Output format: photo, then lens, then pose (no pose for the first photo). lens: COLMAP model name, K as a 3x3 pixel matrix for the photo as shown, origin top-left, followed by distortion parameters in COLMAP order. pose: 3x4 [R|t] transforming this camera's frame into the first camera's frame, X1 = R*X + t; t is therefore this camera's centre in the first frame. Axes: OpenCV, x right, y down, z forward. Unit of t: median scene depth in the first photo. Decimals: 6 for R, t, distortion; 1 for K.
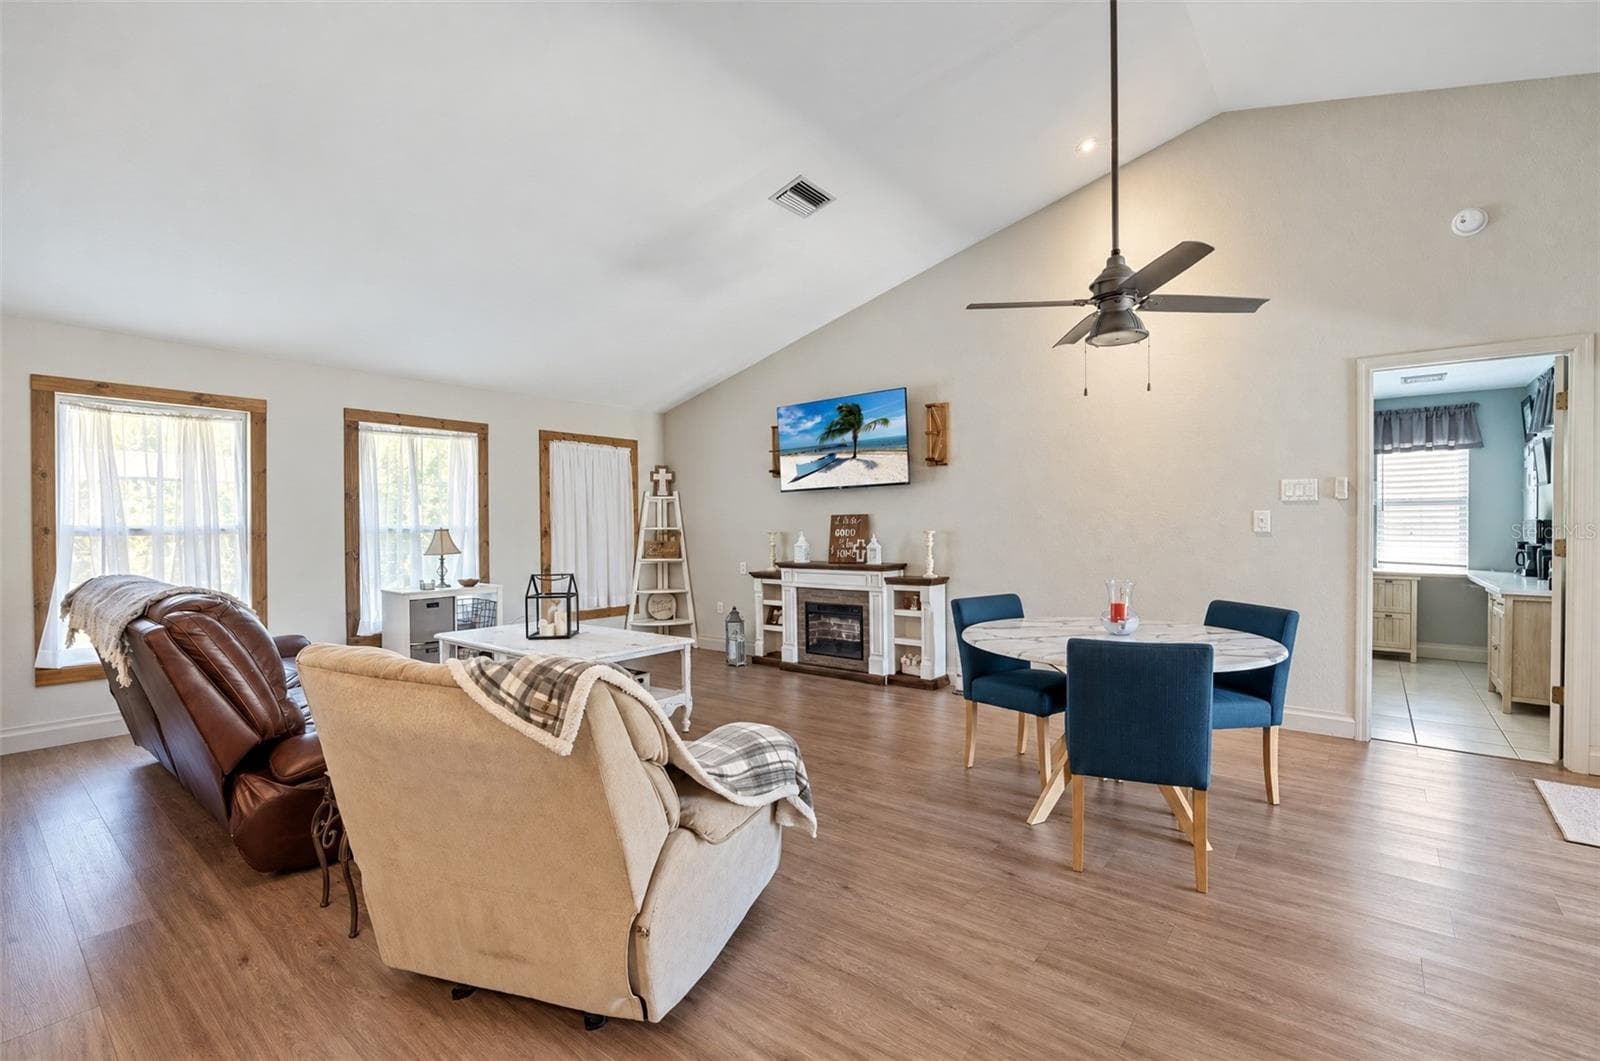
lens RADIAL K [[710.7, 0, 800.0], [0, 710.7, 530.5], [0, 0, 1]] dist [-0.014935, -0.000409]
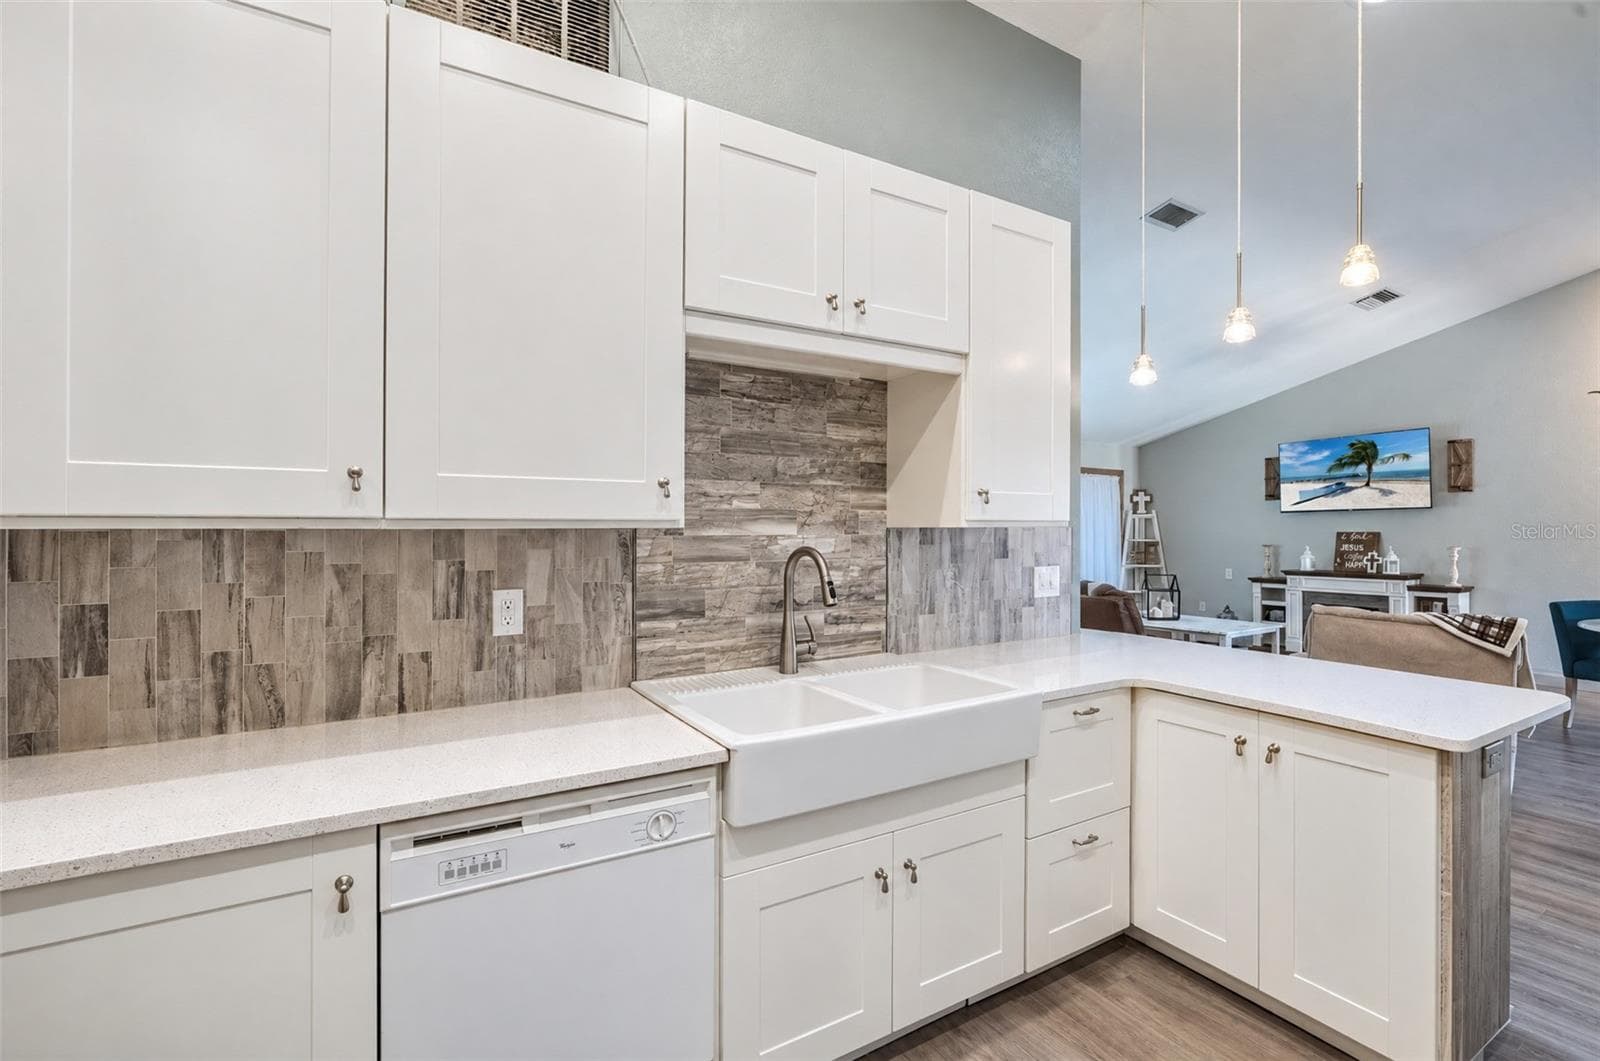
lens RADIAL K [[710.7, 0, 800.0], [0, 710.7, 530.5], [0, 0, 1]] dist [-0.014935, -0.000409]
pose [[0.935562, 0.004798, -0.353130, -0.397212], [-0.006268, 0.999976, -0.003019, -0.016003], [0.353107, 0.005038, 0.935569, -0.454781]]
